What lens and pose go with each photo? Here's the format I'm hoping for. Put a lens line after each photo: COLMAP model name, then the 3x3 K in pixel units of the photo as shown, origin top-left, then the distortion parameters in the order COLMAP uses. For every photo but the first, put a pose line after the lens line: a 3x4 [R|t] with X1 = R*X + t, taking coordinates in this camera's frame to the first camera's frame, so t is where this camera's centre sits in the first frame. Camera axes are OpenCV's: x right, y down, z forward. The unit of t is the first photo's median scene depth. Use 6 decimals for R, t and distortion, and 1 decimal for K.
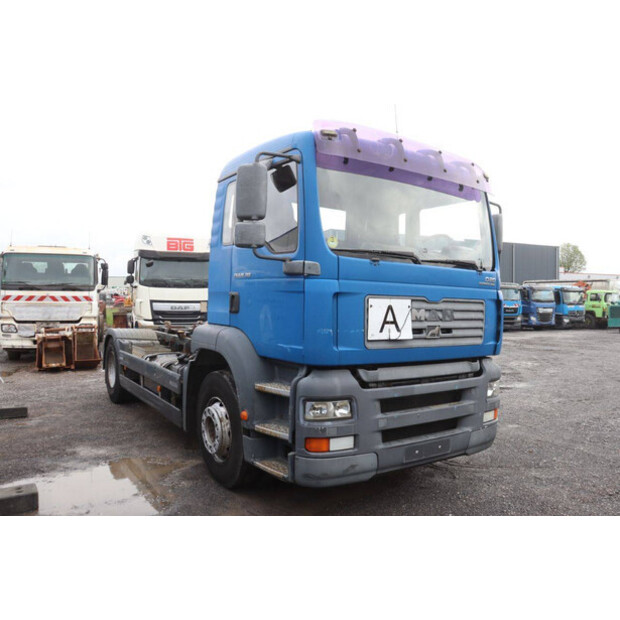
lens RADIAL K [[505.8, 0, 310.0], [0, 505.8, 310.0], [0, 0, 1]] dist [-0.139085, 0.007882]
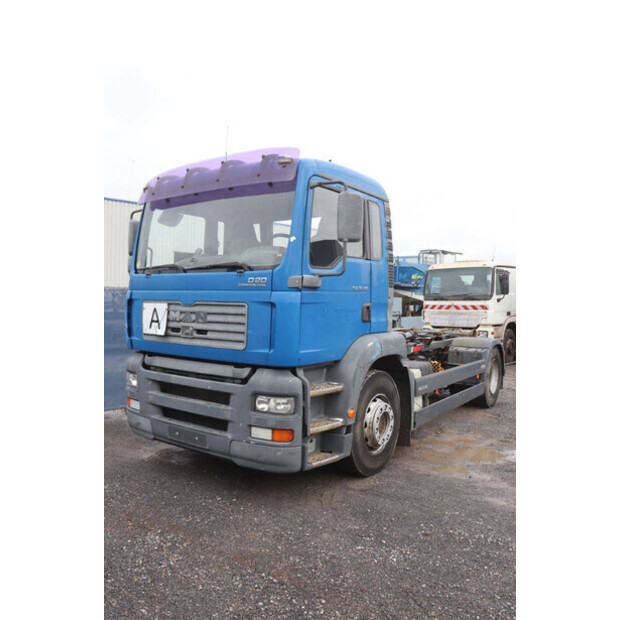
lens RADIAL K [[505.8, 0, 310.0], [0, 505.8, 310.0], [0, 0, 1]] dist [-0.139085, 0.007882]
pose [[0.364576, -0.001049, -0.931173, 1.301280], [-0.020256, 0.999754, -0.009057, -0.000402], [0.930953, 0.022164, 0.364465, 0.788078]]
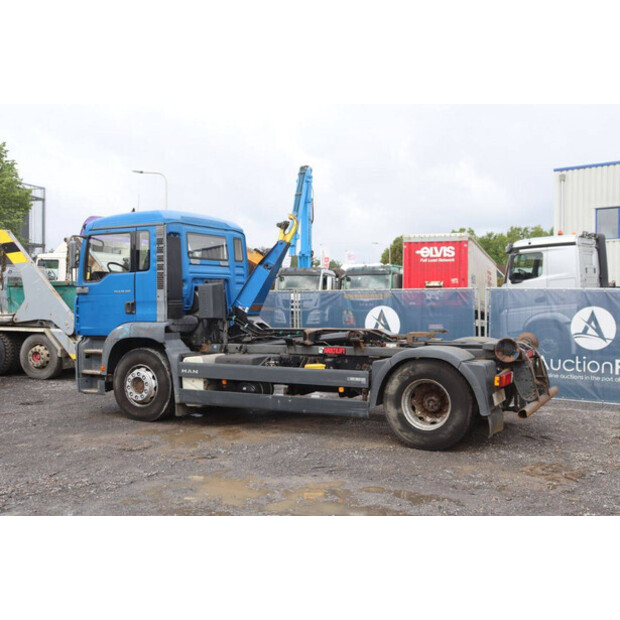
lens RADIAL K [[719.1, 0, 310.0], [0, 719.1, 310.0], [0, 0, 1]] dist [-0.000900, 0.029533]
pose [[-0.871596, -0.008499, -0.490152, 0.951457], [-0.018481, 0.999709, 0.015529, -0.047823], [0.489877, 0.022593, -0.871499, 3.741303]]
